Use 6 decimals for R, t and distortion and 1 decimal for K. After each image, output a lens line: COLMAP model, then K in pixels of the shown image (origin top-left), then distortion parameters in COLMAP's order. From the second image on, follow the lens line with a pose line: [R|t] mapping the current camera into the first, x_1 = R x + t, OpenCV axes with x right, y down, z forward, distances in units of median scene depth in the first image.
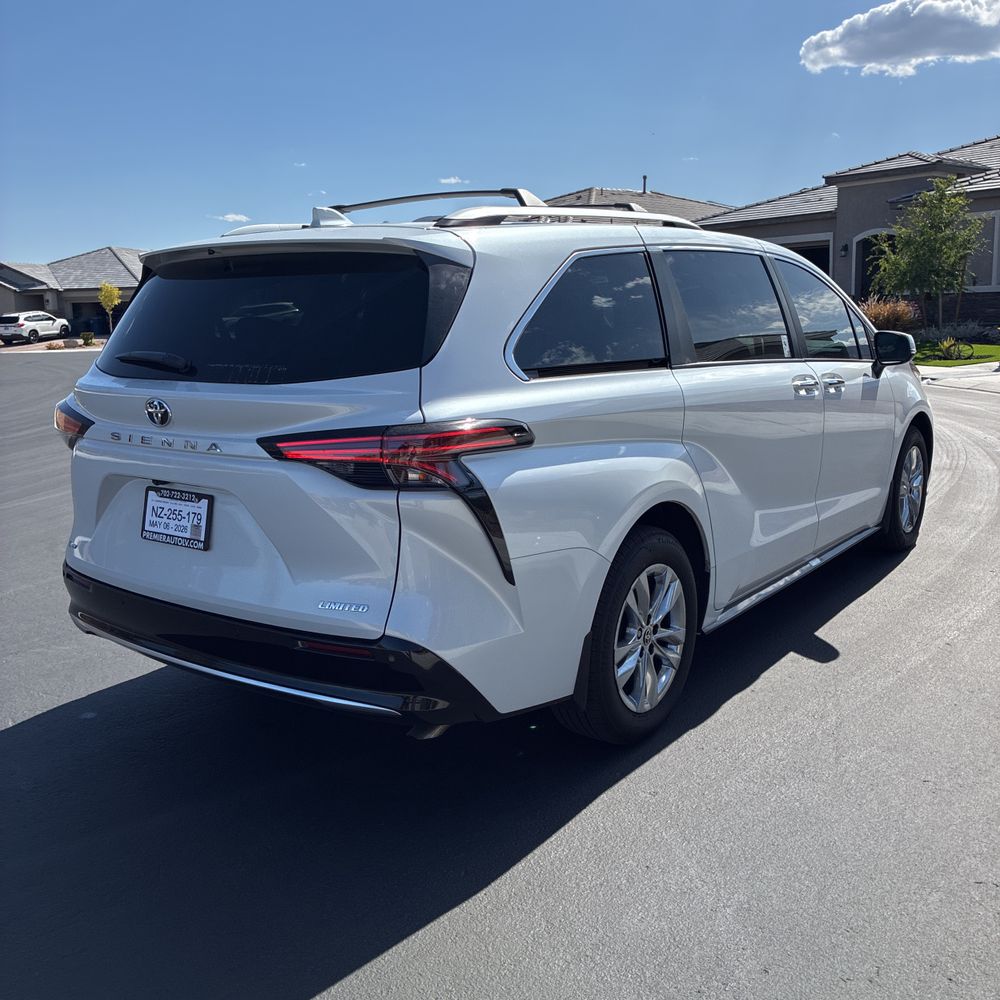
lens RADIAL K [[1039.1, 0, 500.0], [0, 1039.1, 500.0], [0, 0, 1]] dist [0.020953, -0.019298]
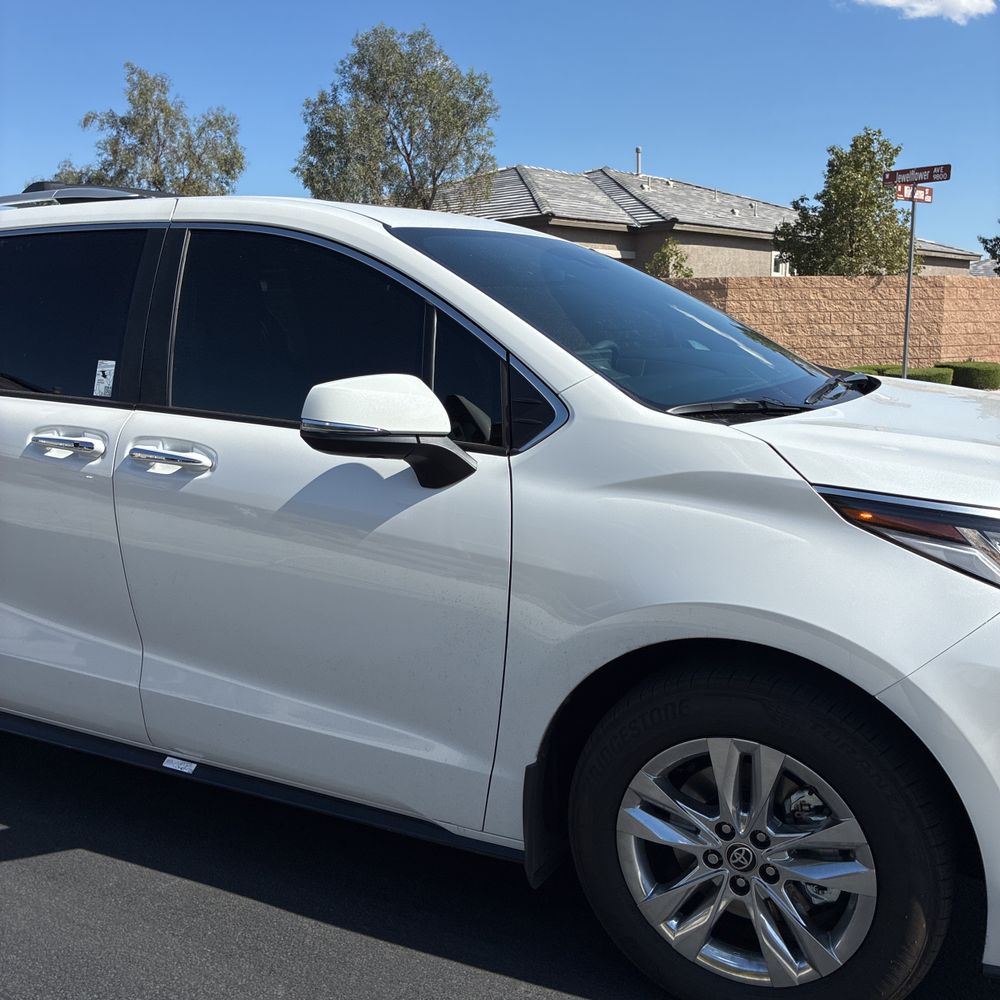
lens RADIAL K [[1030.0, 0, 488.4], [0, 1030.0, 479.8], [0, 0, 1]] dist [0.010476, 0.017002]
pose [[0.144373, 0.176168, -0.973715, 1.140838], [-0.174831, 0.973085, 0.150132, -0.276653], [0.973956, 0.148560, 0.171286, 1.412376]]
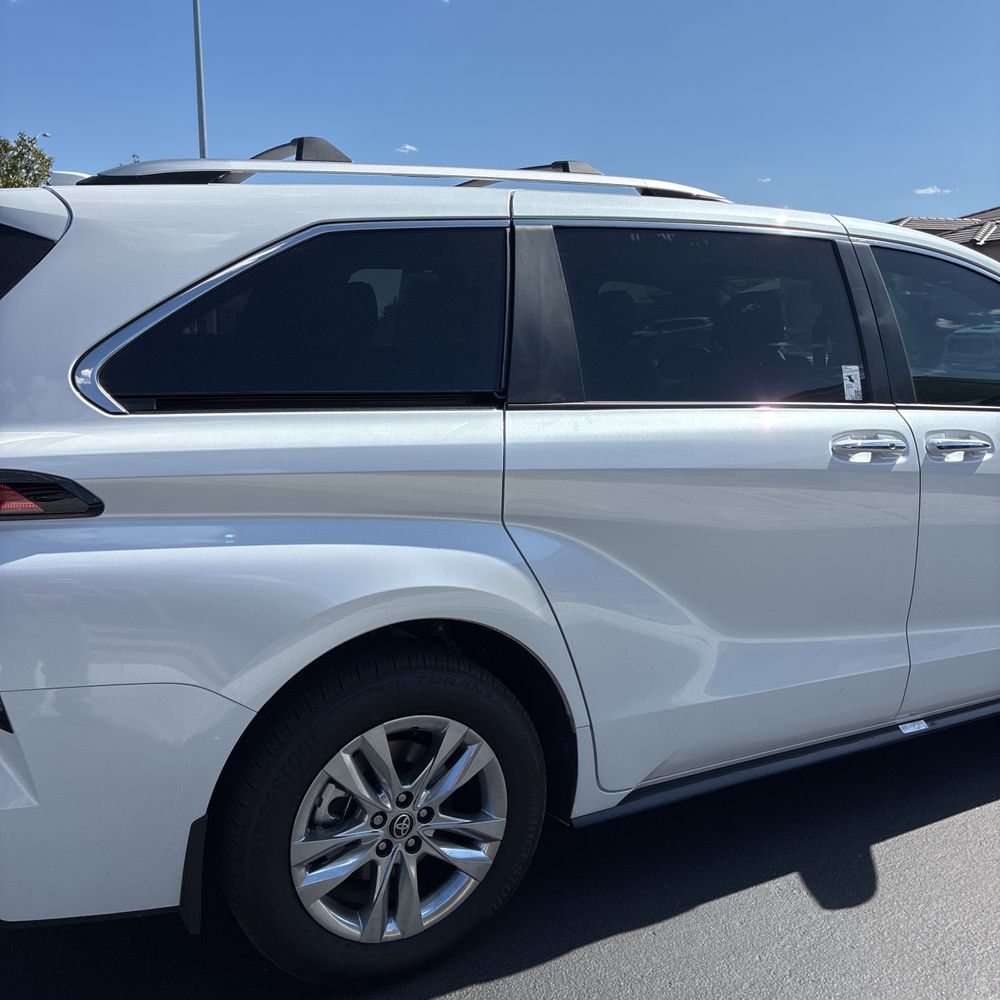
lens RADIAL K [[1032.8, 0, 499.0], [0, 1032.8, 483.4], [0, 0, 1]] dist [0.034966, -0.003416]
pose [[0.906827, 0.087166, -0.412392, 0.430570], [-0.099309, 0.995024, -0.008059, -0.075910], [0.409637, 0.048262, 0.910971, 0.429086]]
